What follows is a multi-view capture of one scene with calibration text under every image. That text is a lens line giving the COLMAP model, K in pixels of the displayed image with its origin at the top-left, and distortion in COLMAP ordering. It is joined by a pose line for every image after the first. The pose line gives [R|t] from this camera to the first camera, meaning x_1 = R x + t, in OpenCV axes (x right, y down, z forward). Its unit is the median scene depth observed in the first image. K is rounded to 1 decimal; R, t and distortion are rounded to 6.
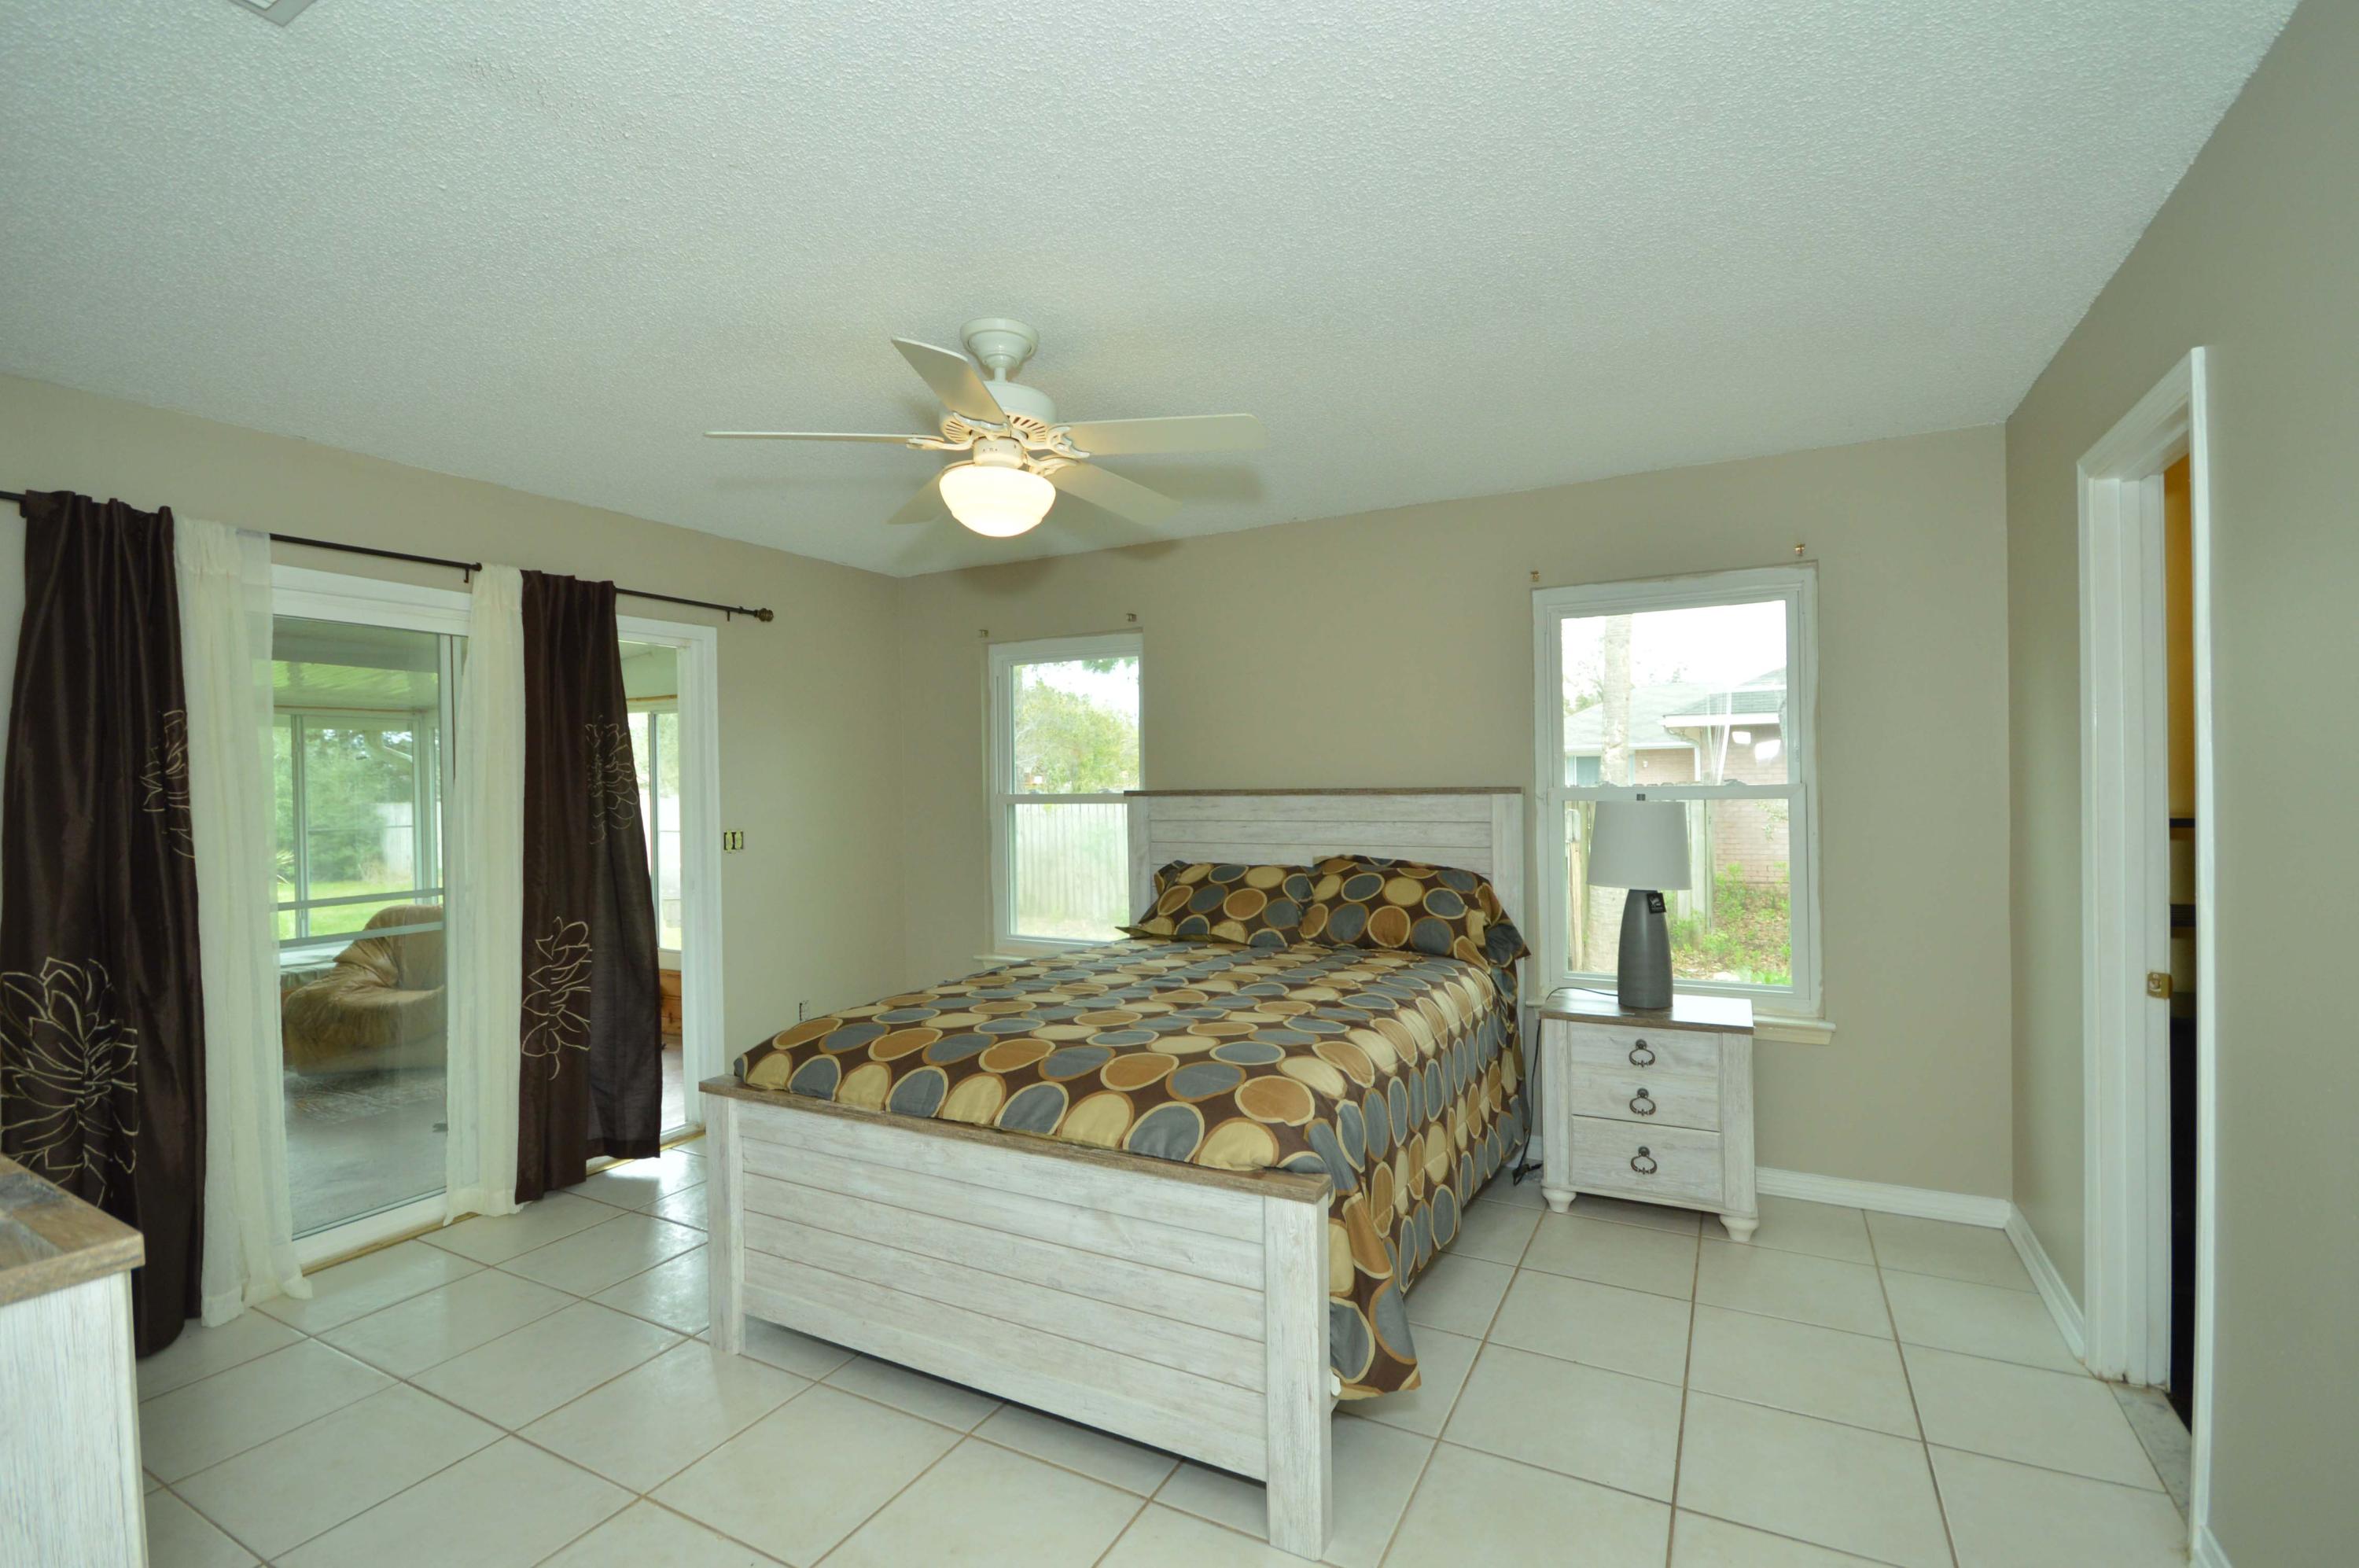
lens RADIAL K [[1044.5, 0, 1179.5], [0, 1044.5, 784.0], [0, 0, 1]] dist [-0.000694, -0.000078]
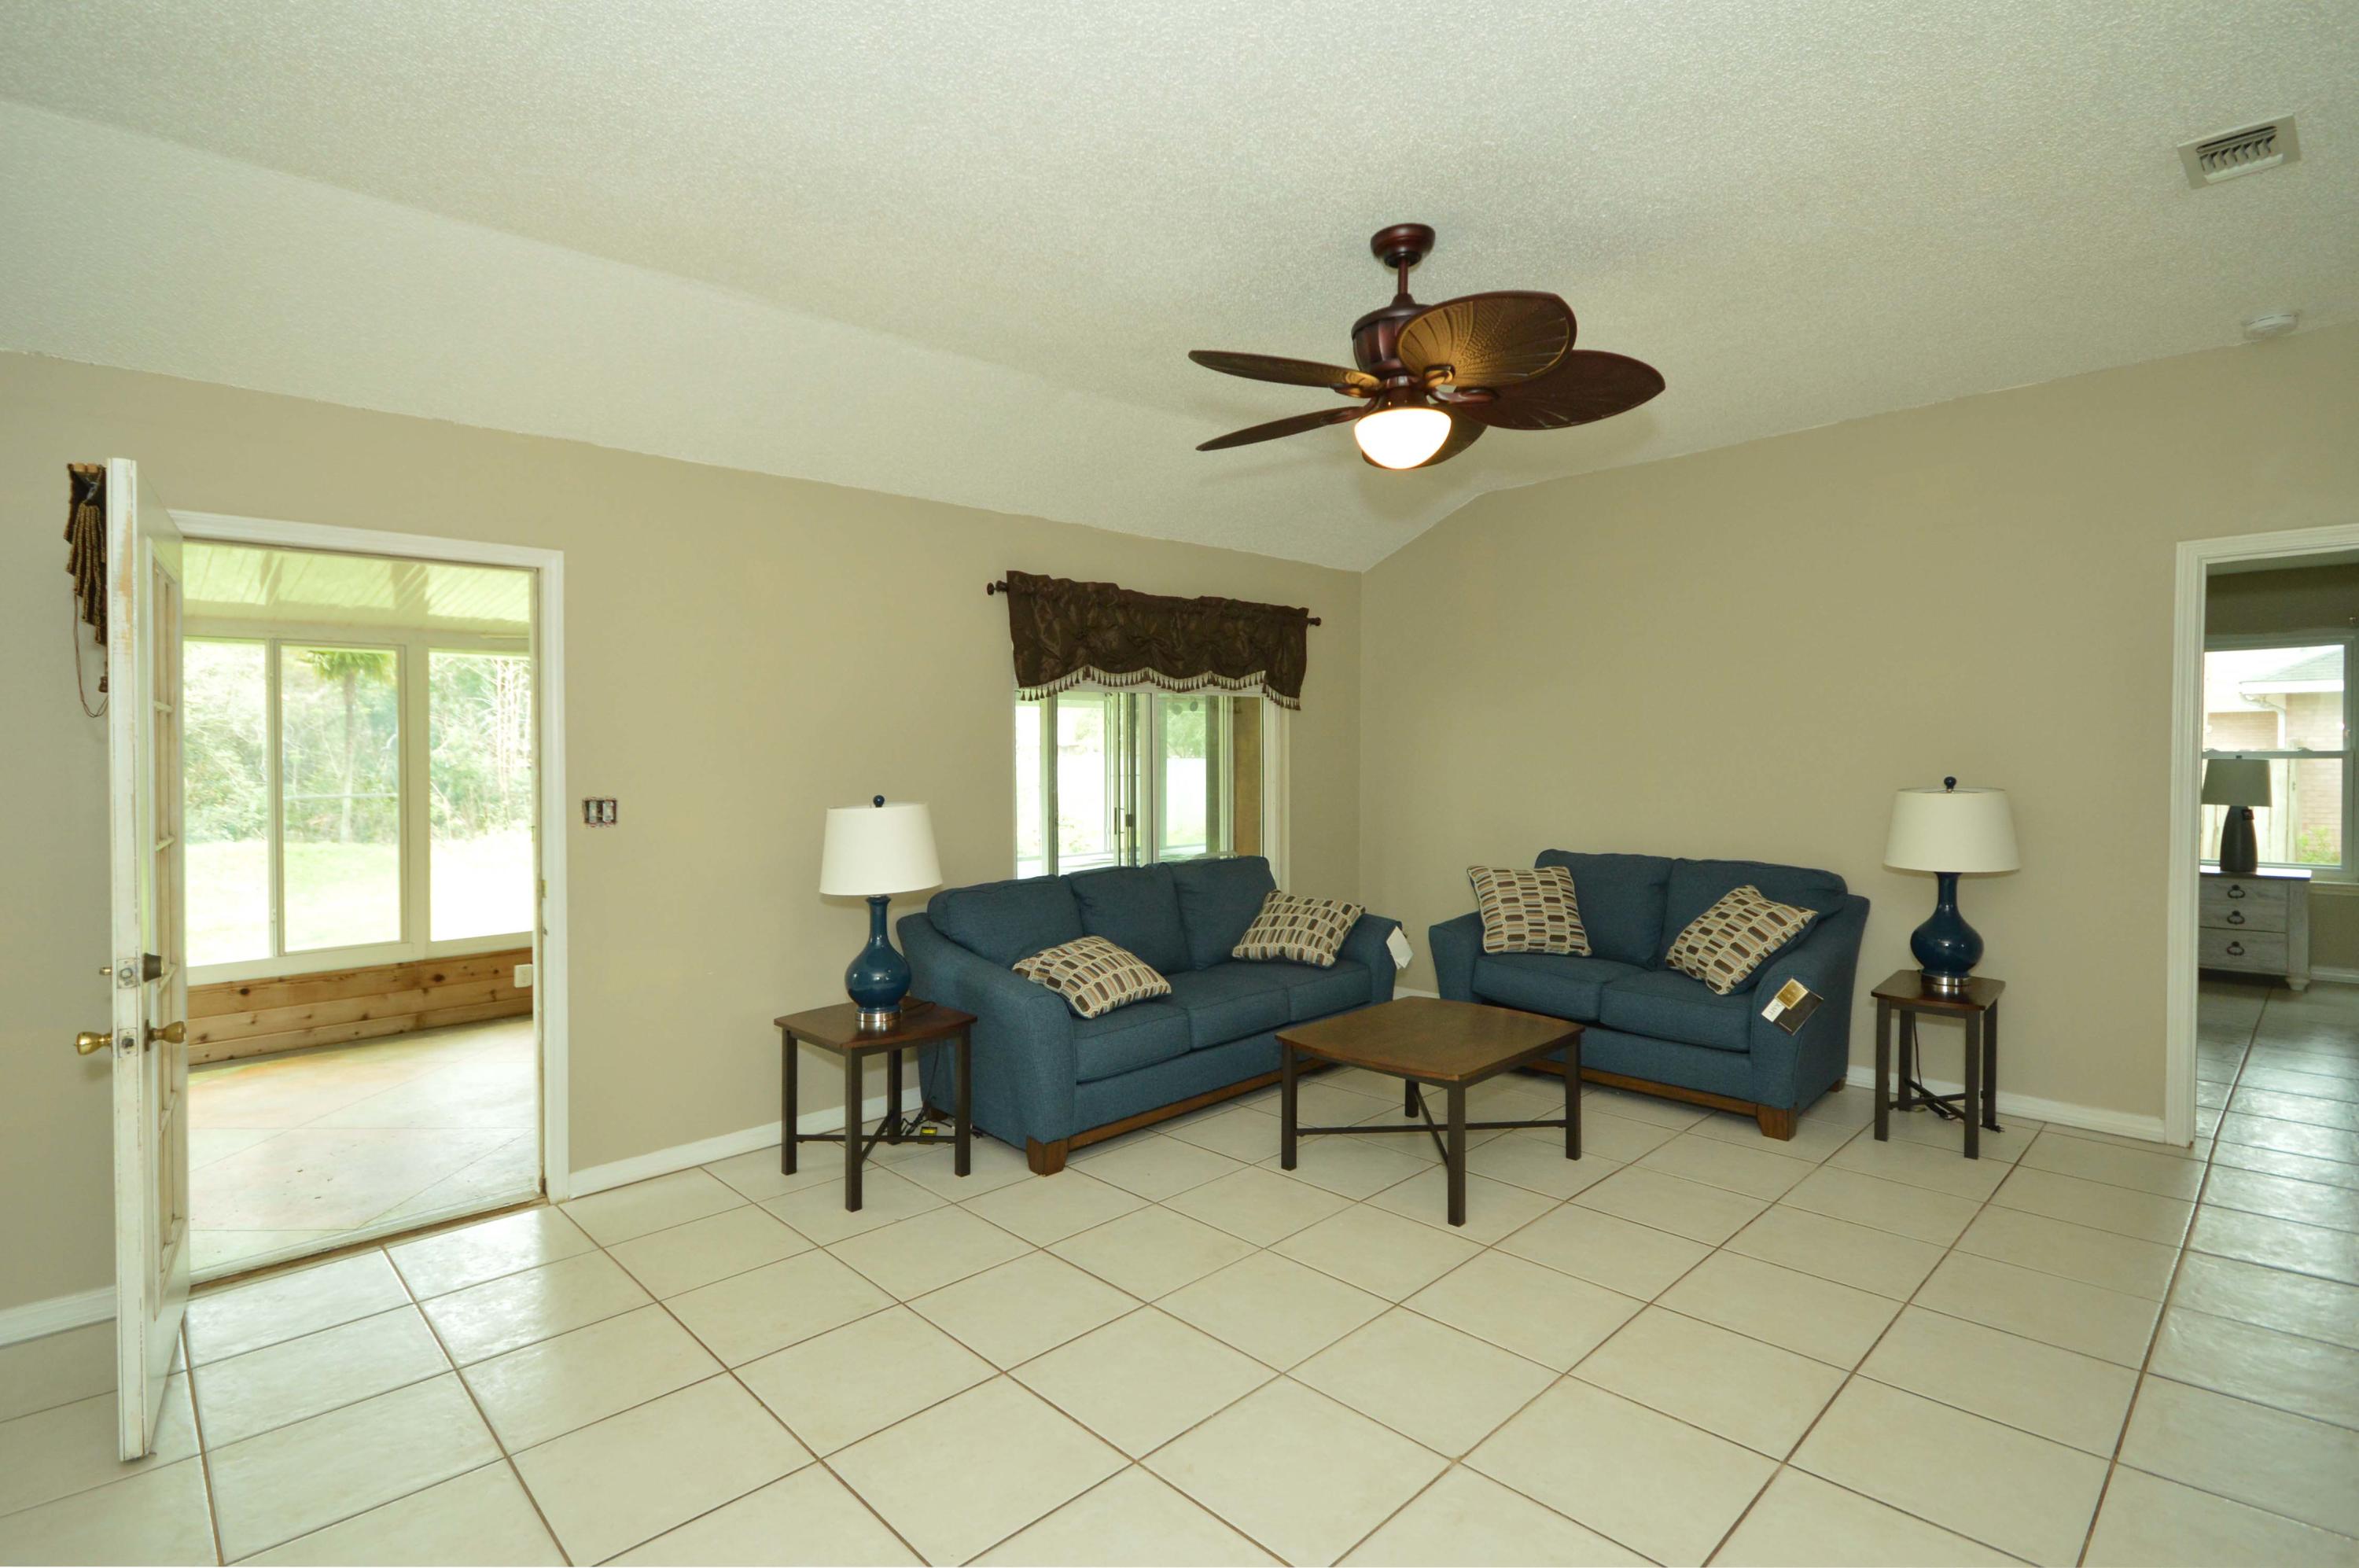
lens RADIAL K [[1105.8, 0, 1174.7], [0, 1105.8, 784.6], [0, 0, 1]] dist [0.026176, -0.017477]
pose [[0.948837, 0.004122, -0.315739, -0.734680], [0.004875, 0.999604, 0.027702, -0.003435], [0.315728, -0.027824, 0.948442, -1.500759]]
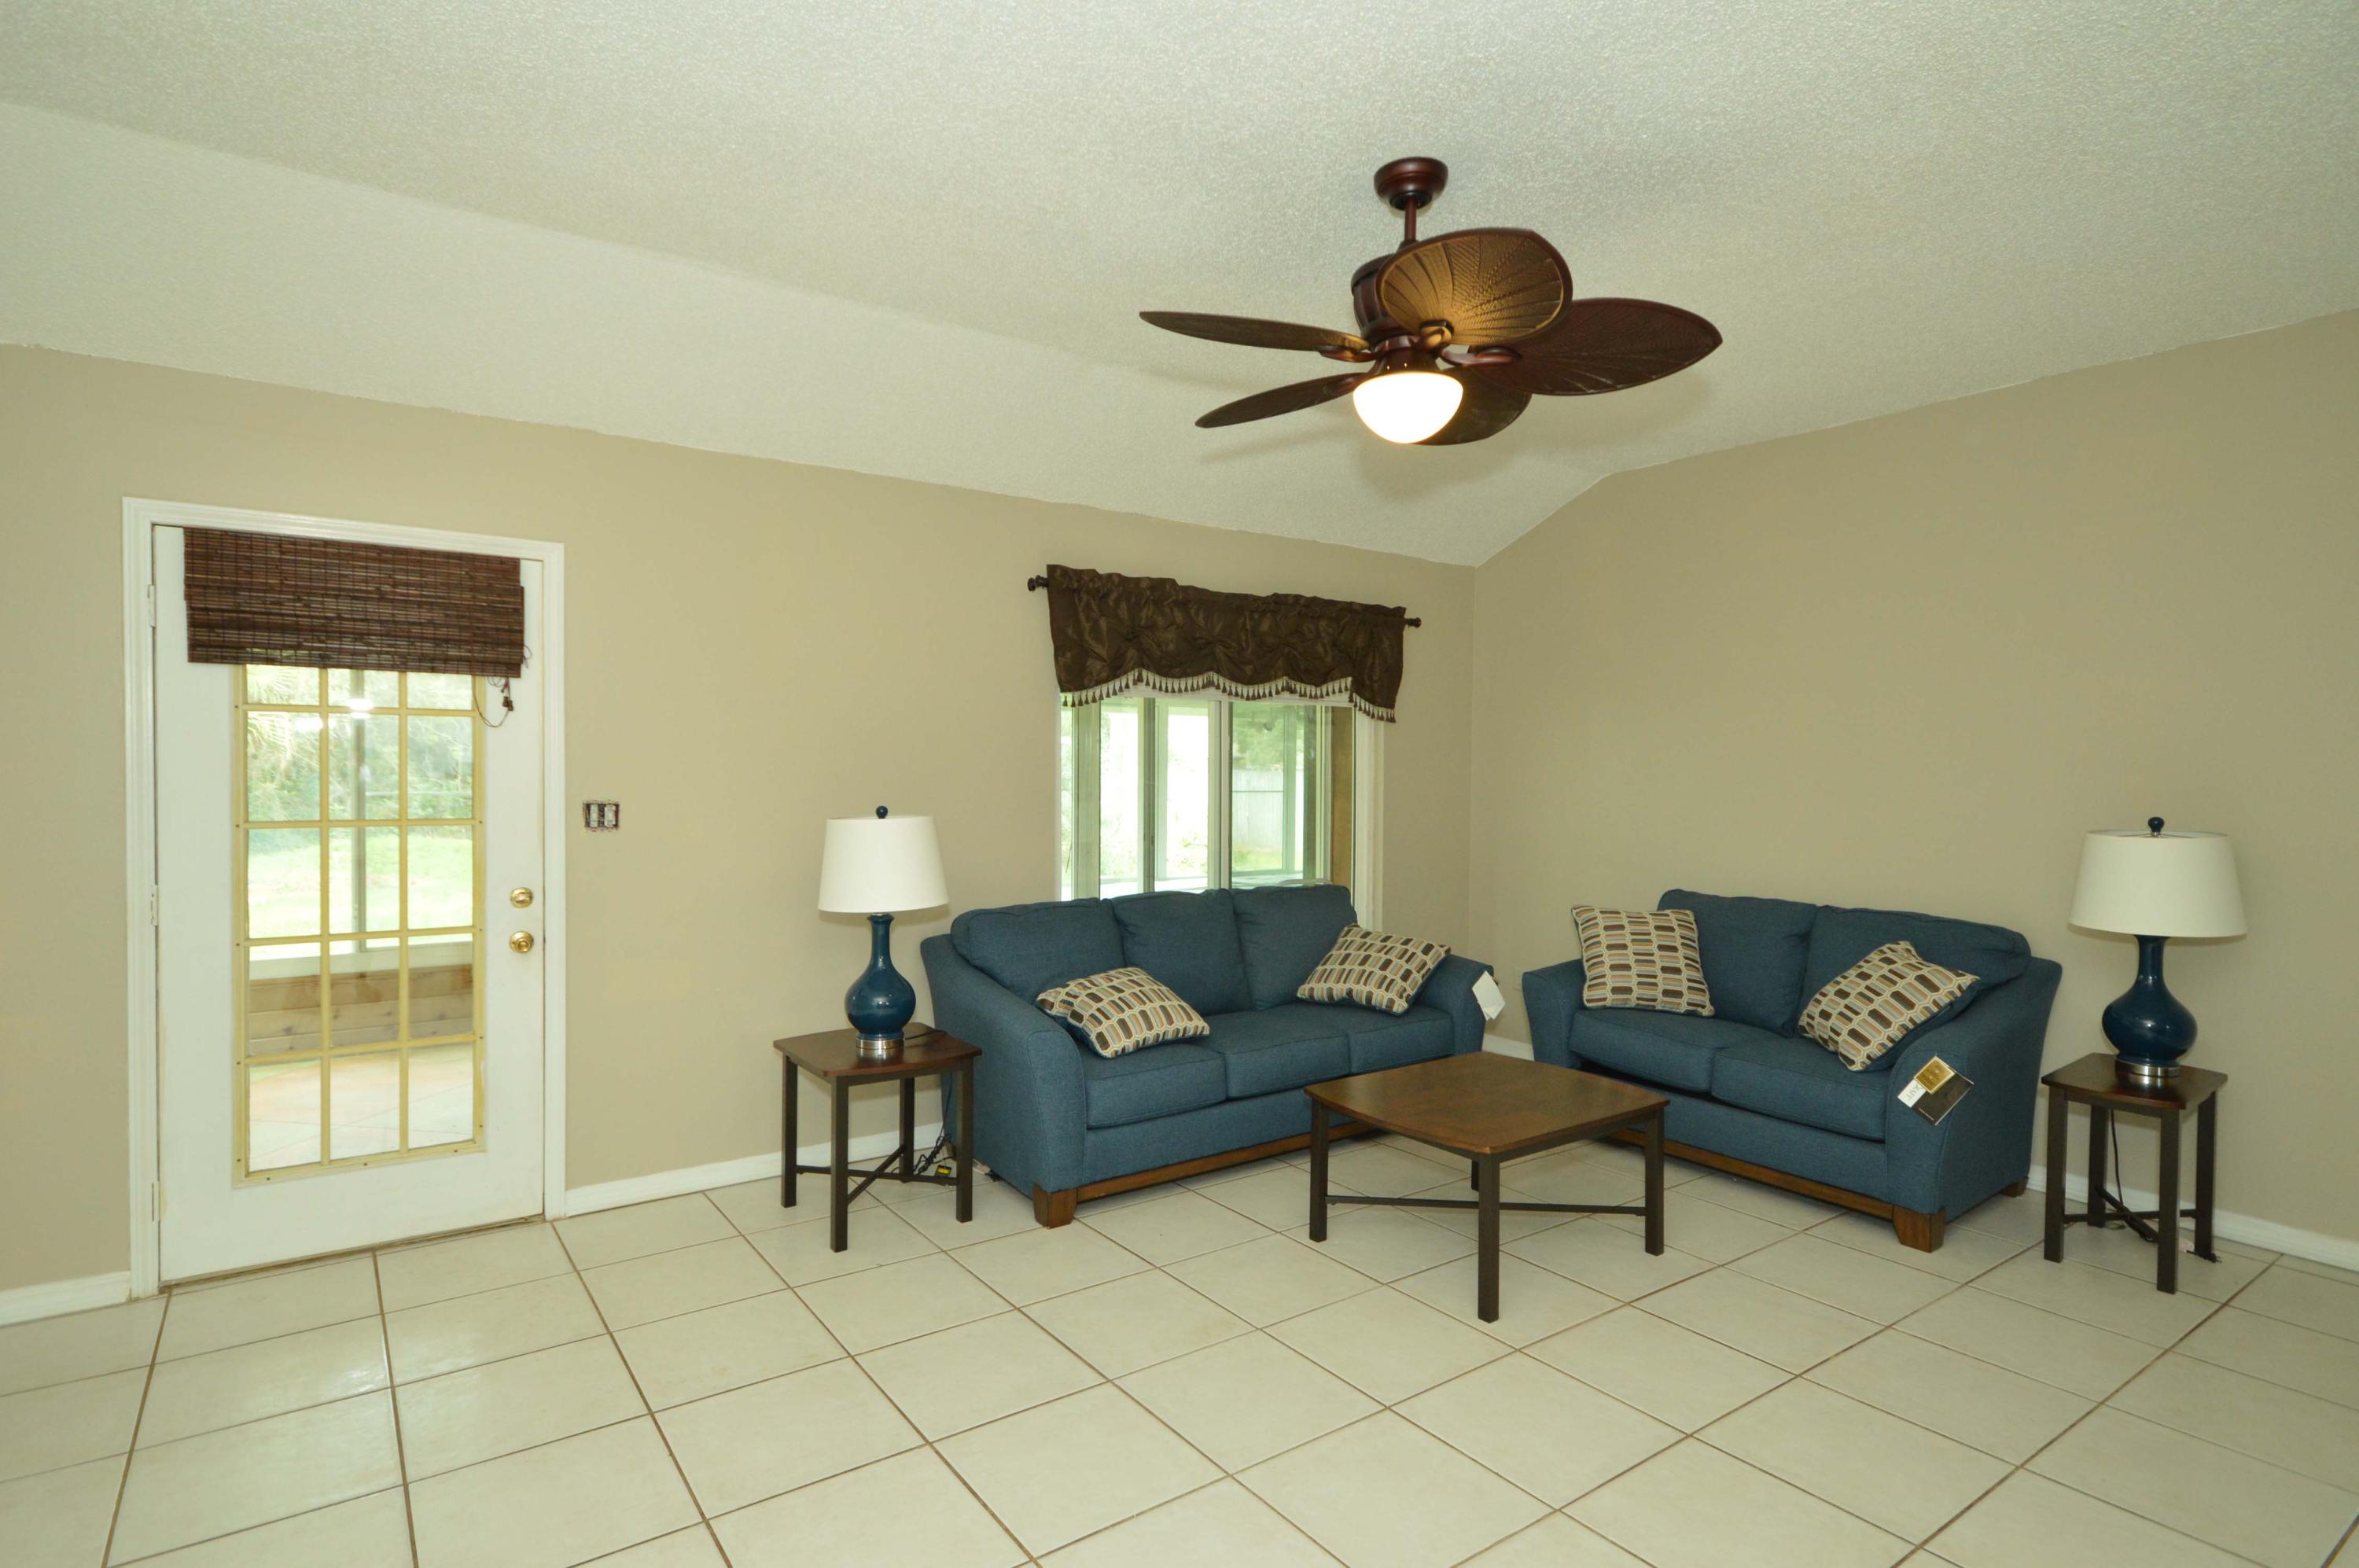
lens RADIAL K [[1204.4, 0, 1183.6], [0, 1204.4, 805.0], [0, 0, 1]] dist [0.028080, -0.013286]
pose [[0.896779, 0.029121, -0.441520, -0.598428], [-0.016669, 0.999347, 0.032057, -0.005320], [0.442165, -0.021388, 0.896678, -1.412051]]
